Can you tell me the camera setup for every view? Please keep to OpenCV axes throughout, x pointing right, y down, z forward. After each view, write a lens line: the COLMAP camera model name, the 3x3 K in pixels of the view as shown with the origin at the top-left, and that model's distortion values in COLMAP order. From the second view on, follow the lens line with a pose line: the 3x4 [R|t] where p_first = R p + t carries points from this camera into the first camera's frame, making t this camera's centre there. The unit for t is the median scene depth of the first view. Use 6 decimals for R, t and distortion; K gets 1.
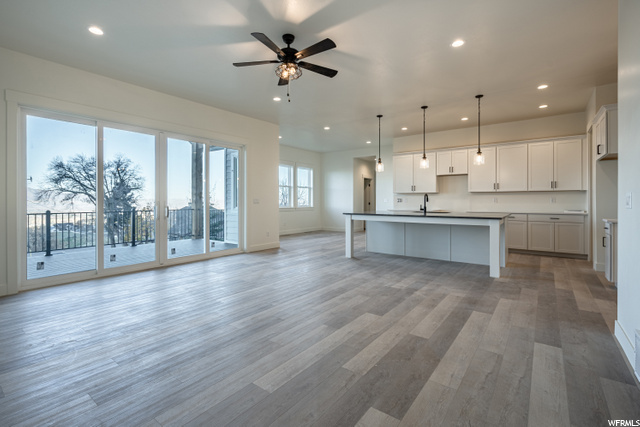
lens RADIAL K [[296.1, 0, 319.8], [0, 296.1, 203.0], [0, 0, 1]] dist [0.002588, 0.000431]
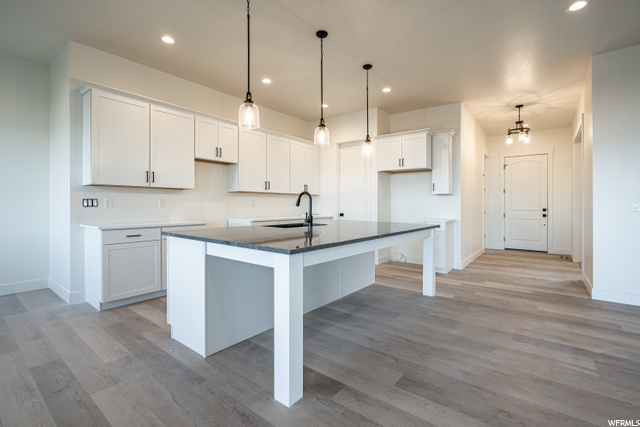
lens RADIAL K [[296.1, 0, 319.8], [0, 296.1, 203.0], [0, 0, 1]] dist [0.002588, 0.000431]
pose [[0.021466, -0.004246, 0.999761, -0.190281], [-0.000591, 0.999991, 0.004259, -0.013245], [-0.999769, -0.000682, 0.021464, 0.910592]]
